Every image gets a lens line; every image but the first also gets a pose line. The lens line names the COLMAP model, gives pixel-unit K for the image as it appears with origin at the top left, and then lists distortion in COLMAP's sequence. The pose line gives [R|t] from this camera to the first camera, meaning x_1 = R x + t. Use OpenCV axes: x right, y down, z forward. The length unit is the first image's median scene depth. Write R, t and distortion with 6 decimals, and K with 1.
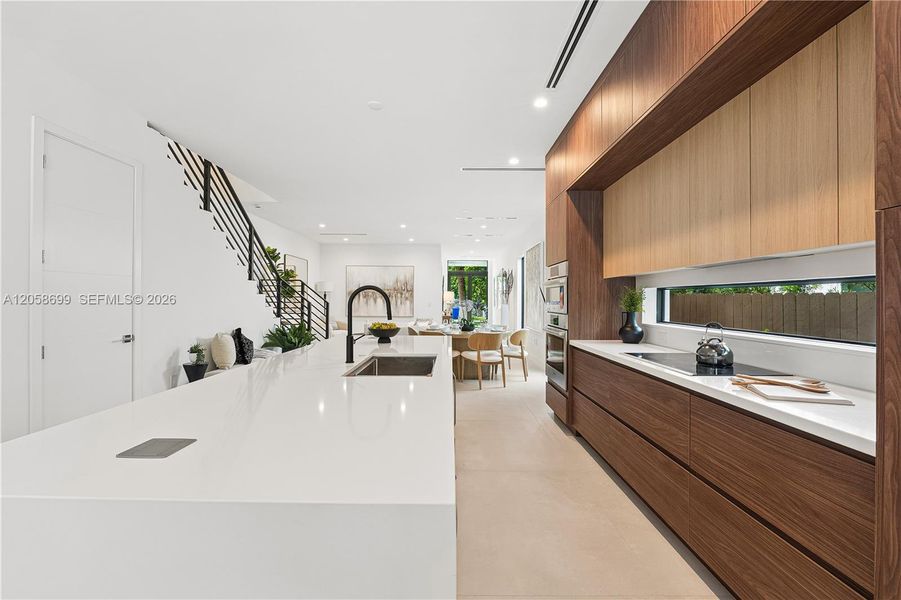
lens RADIAL K [[368.2, 0, 453.4], [0, 368.2, 298.3], [0, 0, 1]] dist [-0.000092, -0.000072]
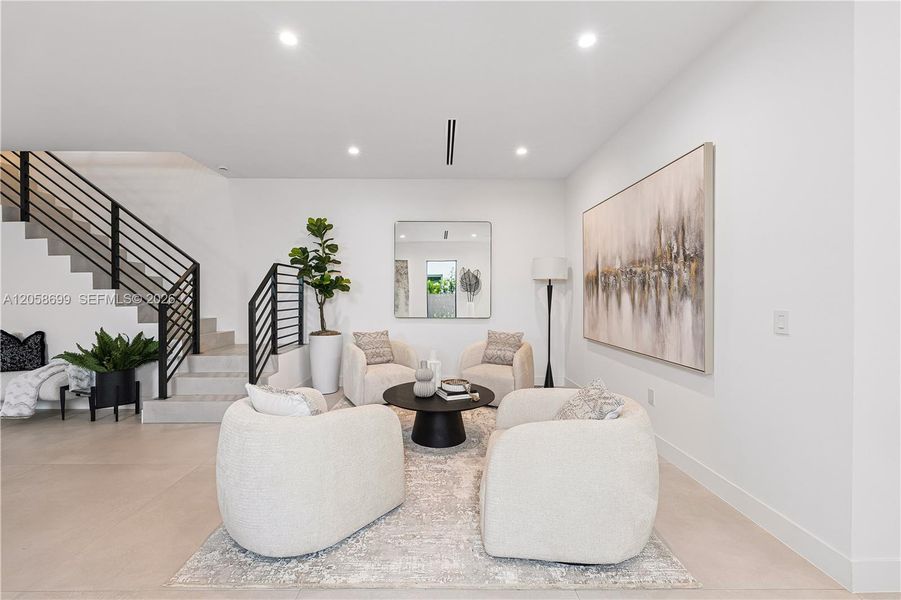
lens RADIAL K [[368.2, 0, 450.0], [0, 368.2, 300.3], [0, 0, 1]] dist [-0.000092, -0.000072]
pose [[0.009345, -0.006857, -0.999933, 0.229480], [0.004953, 0.999965, -0.006811, 0.015403], [0.999944, -0.004889, 0.009378, 1.726152]]
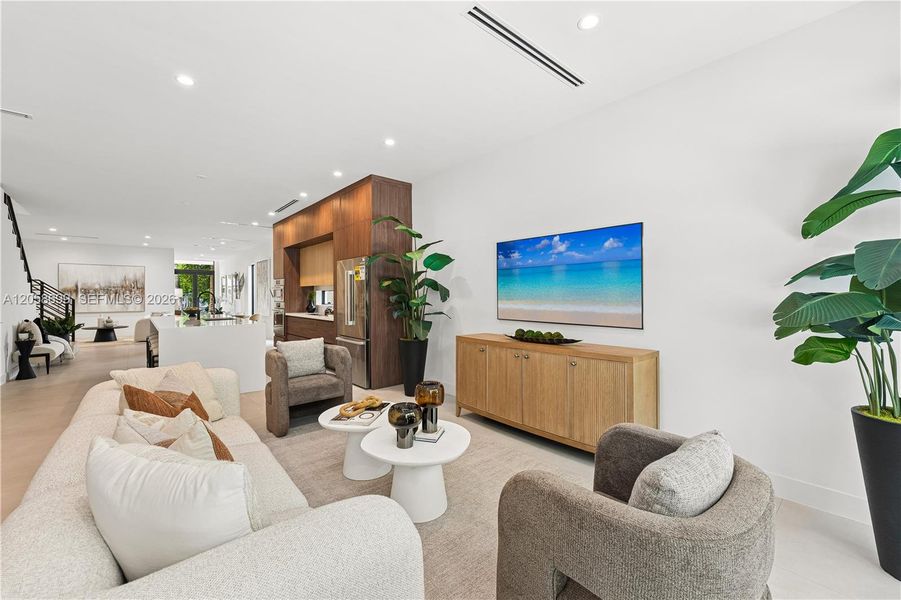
lens RADIAL K [[368.2, 0, 453.2], [0, 368.2, 294.6], [0, 0, 1]] dist [-0.000092, -0.000072]
pose [[0.755233, -0.006502, 0.655424, -0.273767], [0.003546, 0.999977, 0.005835, -0.008621], [-0.655447, -0.002083, 0.755238, -0.977761]]
